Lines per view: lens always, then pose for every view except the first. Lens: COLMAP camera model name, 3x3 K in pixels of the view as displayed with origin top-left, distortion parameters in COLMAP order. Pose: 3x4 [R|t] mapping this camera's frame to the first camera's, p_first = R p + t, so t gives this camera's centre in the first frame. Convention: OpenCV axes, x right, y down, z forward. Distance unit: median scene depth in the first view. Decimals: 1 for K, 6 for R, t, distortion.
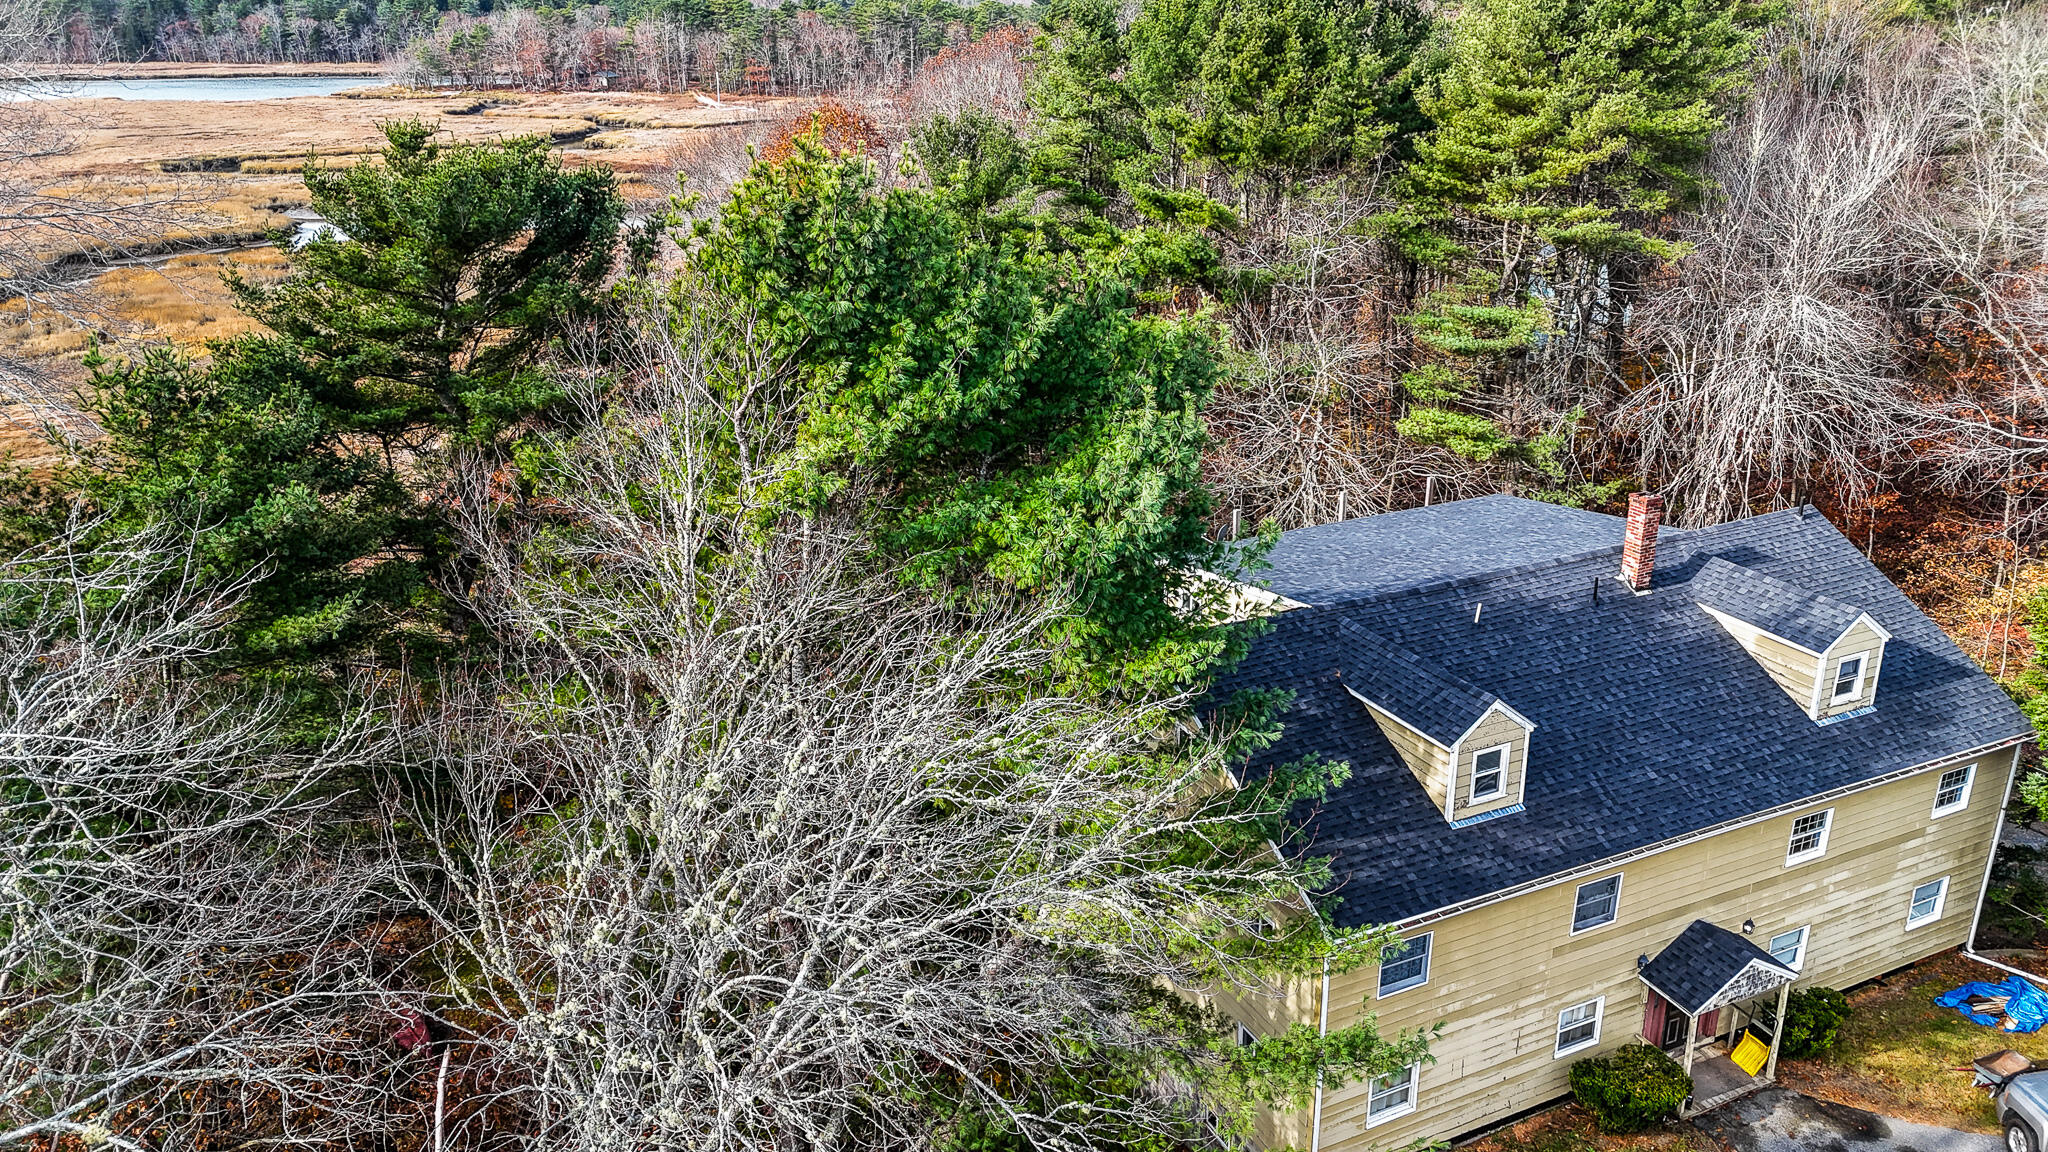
lens RADIAL K [[1488.3, 0, 1027.6], [0, 1488.3, 579.0], [0, 0, 1]] dist [0.050754, -0.004391]
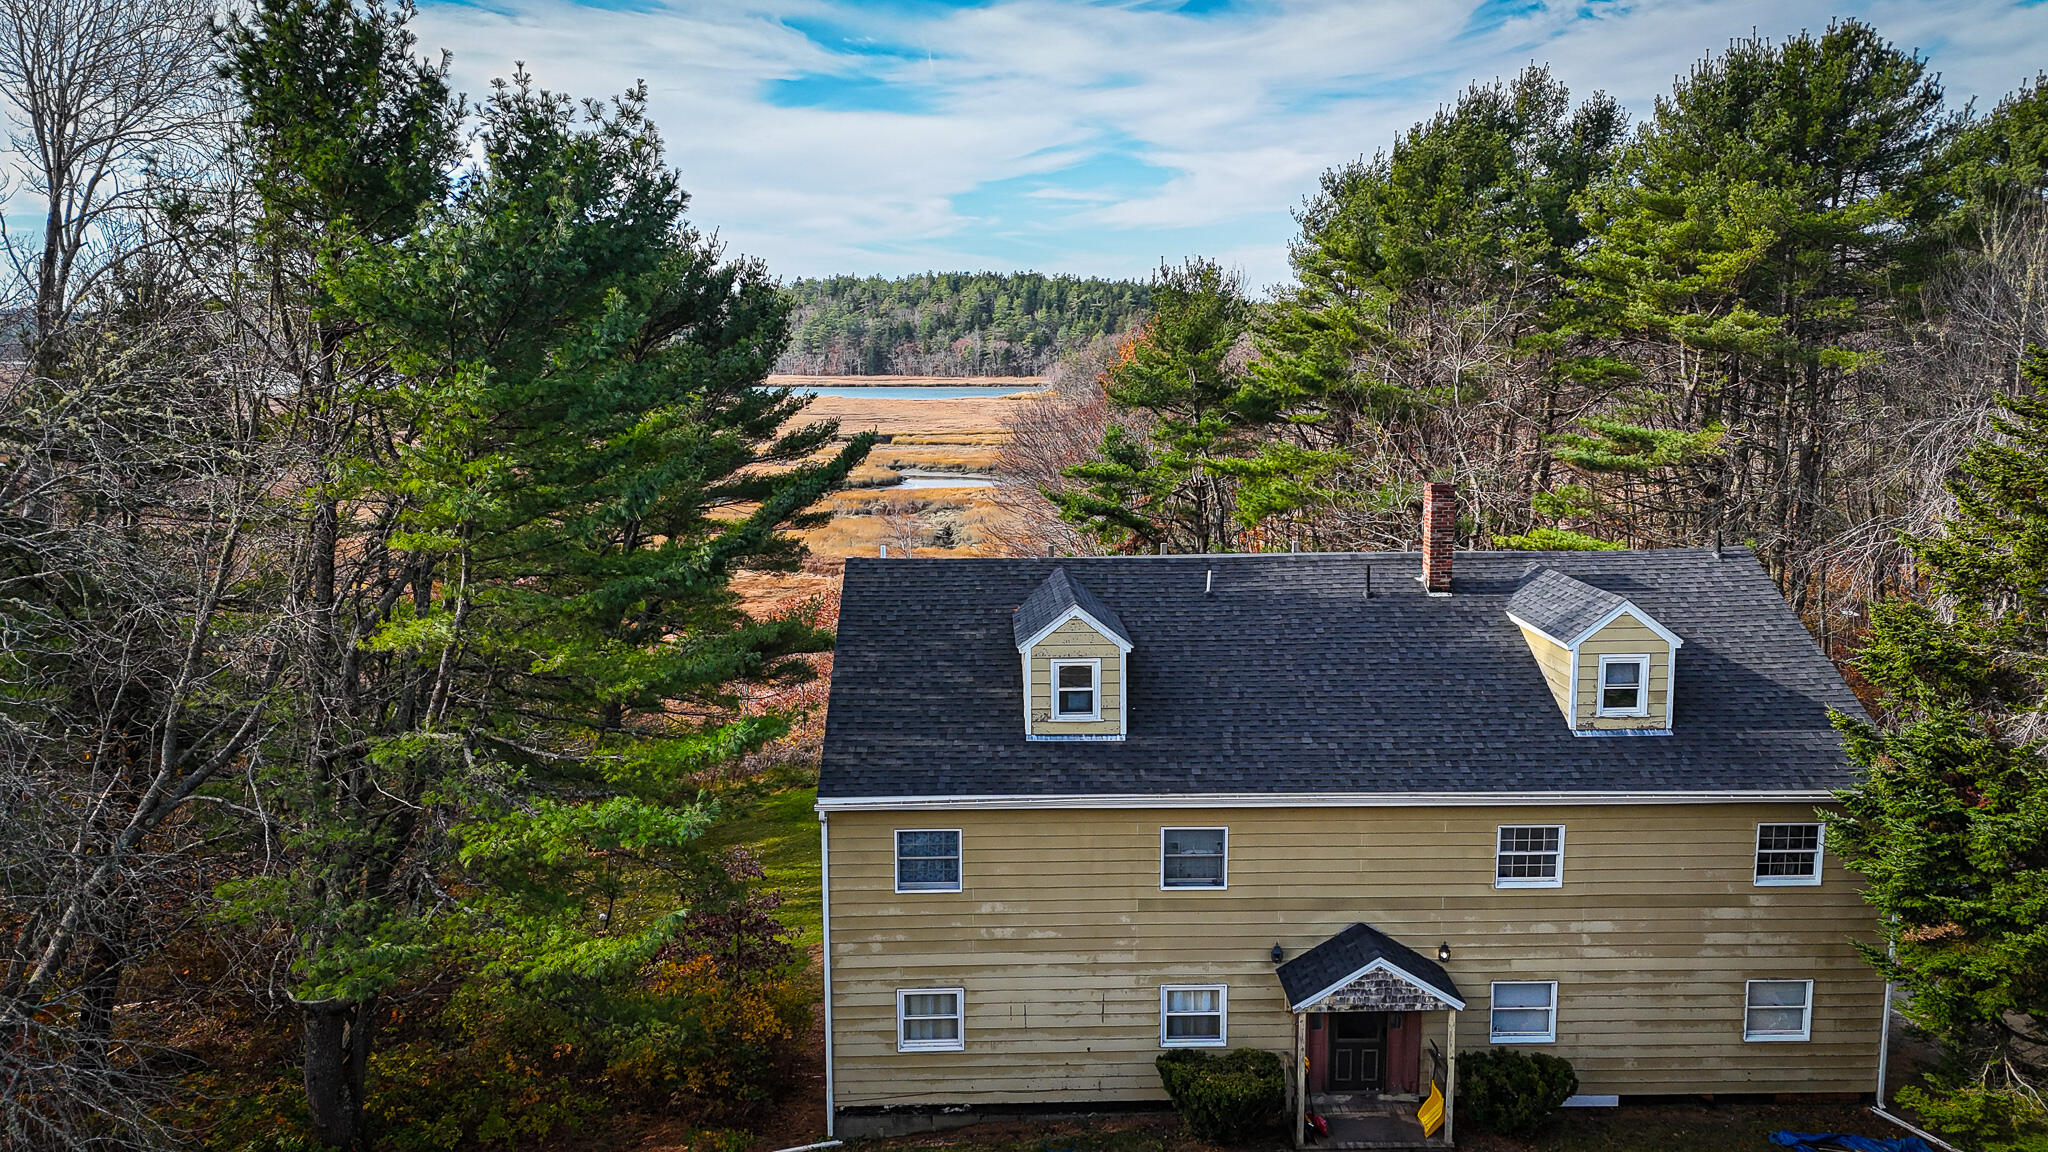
lens RADIAL K [[1488.3, 0, 1029.8], [0, 1488.3, 578.8], [0, 0, 1]] dist [0.050754, -0.004391]
pose [[0.913638, 0.065120, -0.401279, 0.559986], [-0.145301, 0.974193, -0.172731, 0.195170], [0.379675, 0.216120, 0.899521, 0.109015]]
